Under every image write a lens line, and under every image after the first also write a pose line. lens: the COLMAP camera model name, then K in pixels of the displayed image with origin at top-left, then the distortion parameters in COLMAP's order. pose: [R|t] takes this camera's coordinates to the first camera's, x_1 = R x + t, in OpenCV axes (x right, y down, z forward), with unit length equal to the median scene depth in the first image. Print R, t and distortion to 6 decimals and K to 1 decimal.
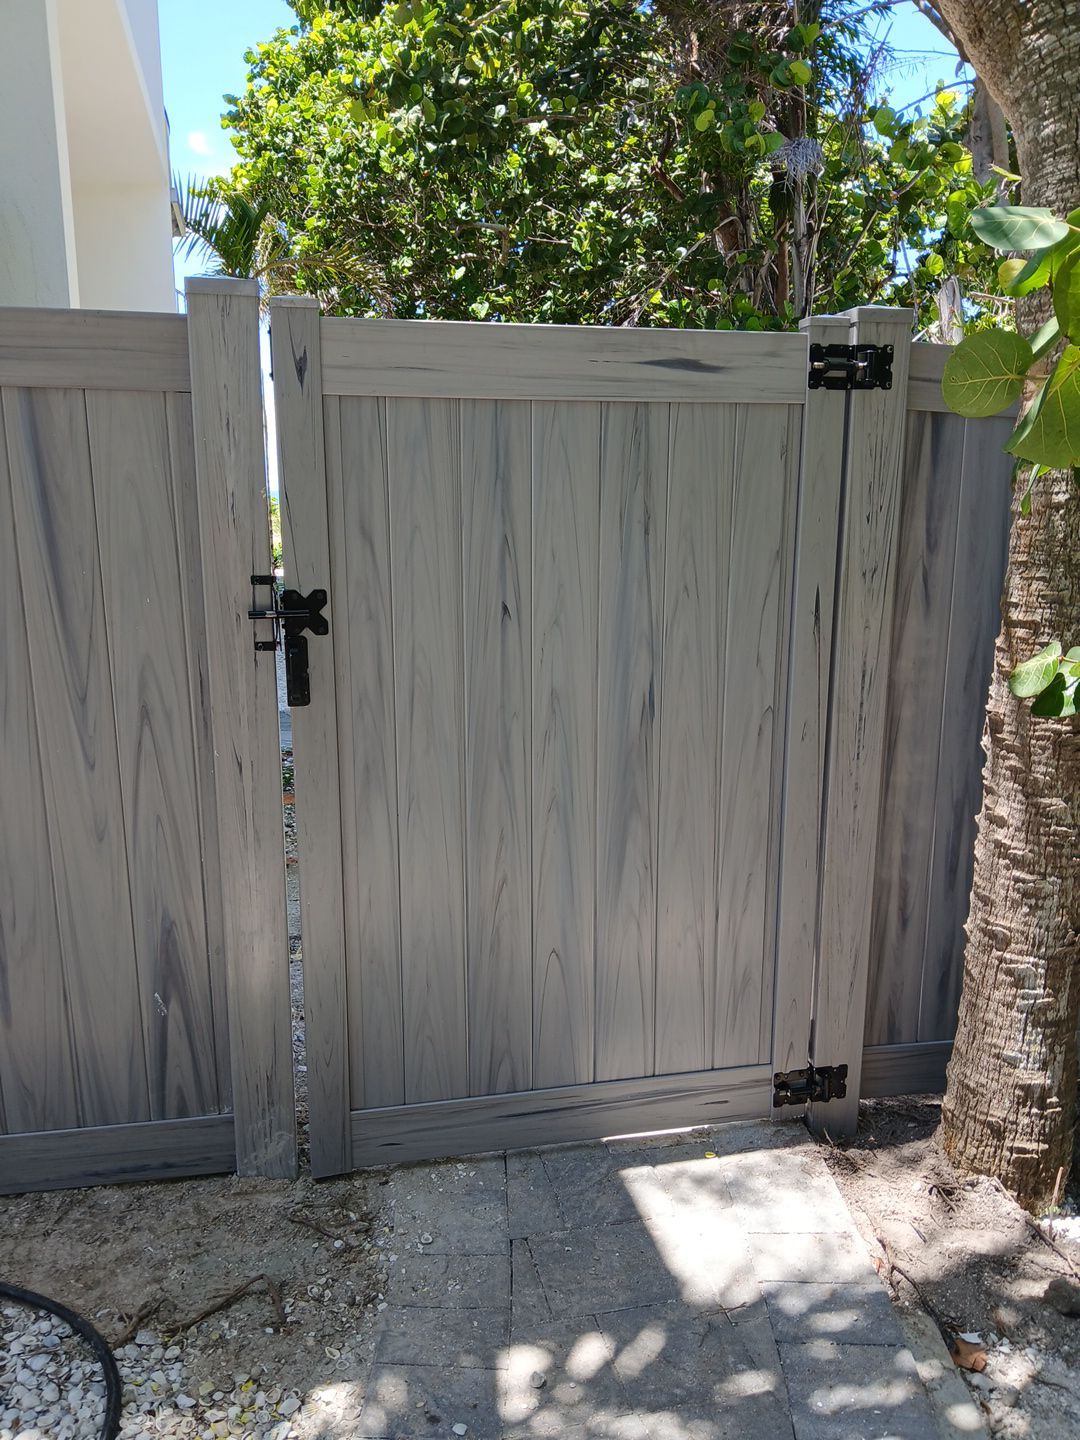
lens RADIAL K [[1028.3, 0, 473.9], [0, 1028.3, 722.5], [0, 0, 1]] dist [-0.010474, -0.028193]
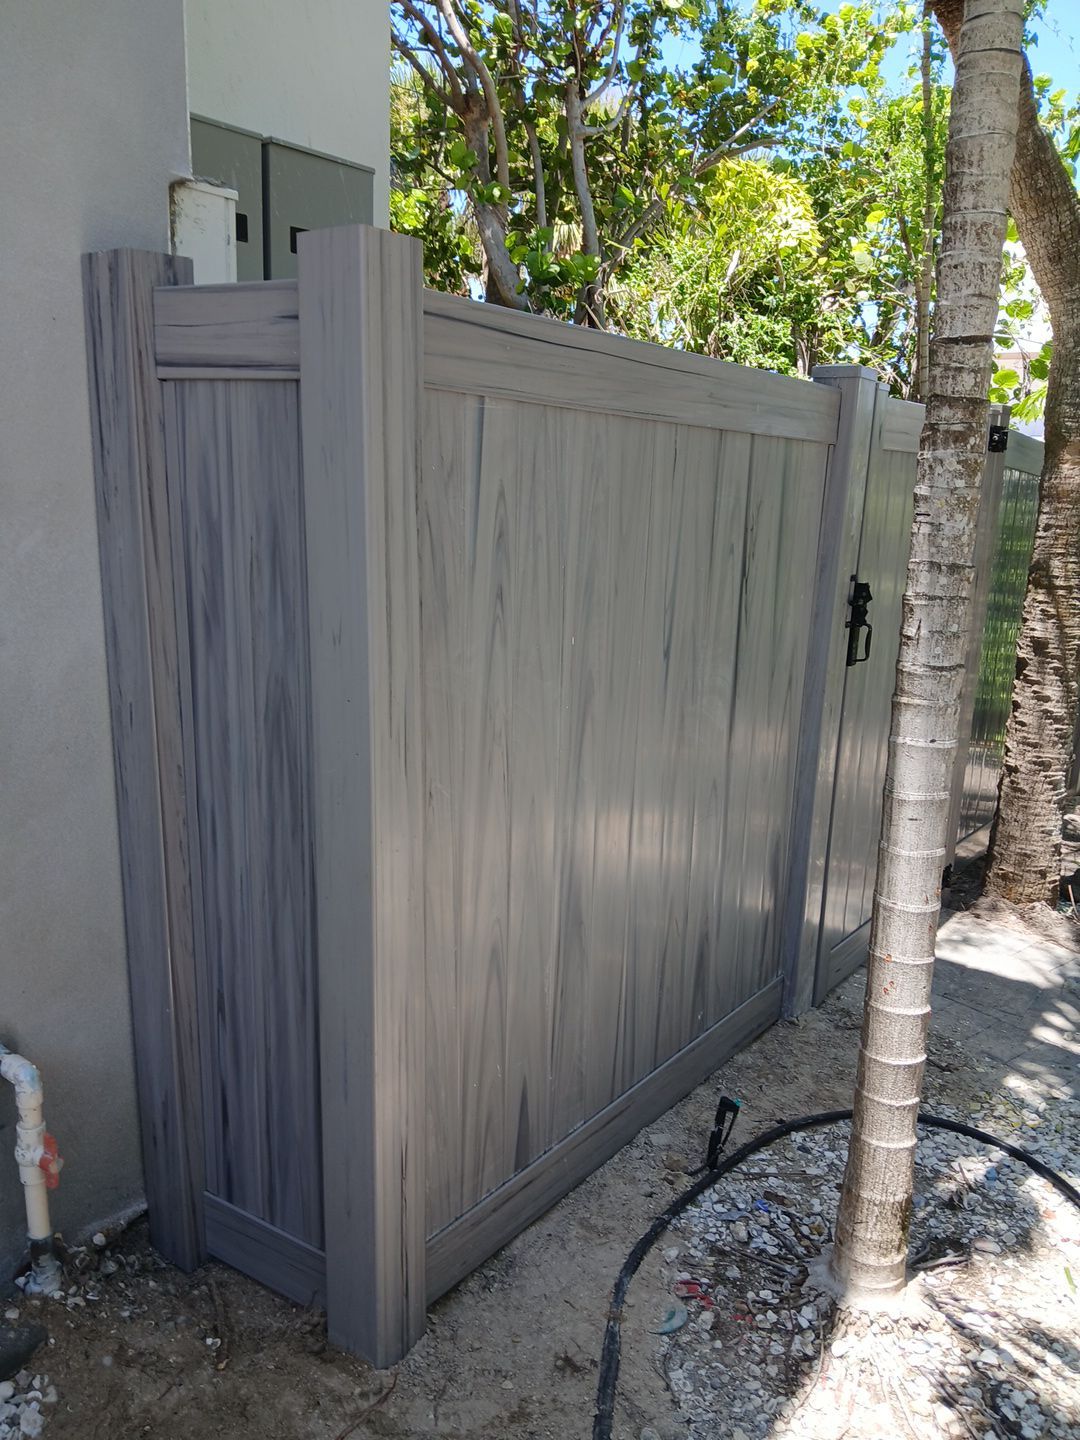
lens RADIAL K [[1034.5, 0, 446.6], [0, 1034.5, 726.6], [0, 0, 1]] dist [0.012240, -0.065914]
pose [[0.798251, -0.112834, 0.591662, -1.391815], [0.095732, 0.993578, 0.060322, -0.063717], [-0.594668, 0.008489, 0.803926, 0.179770]]
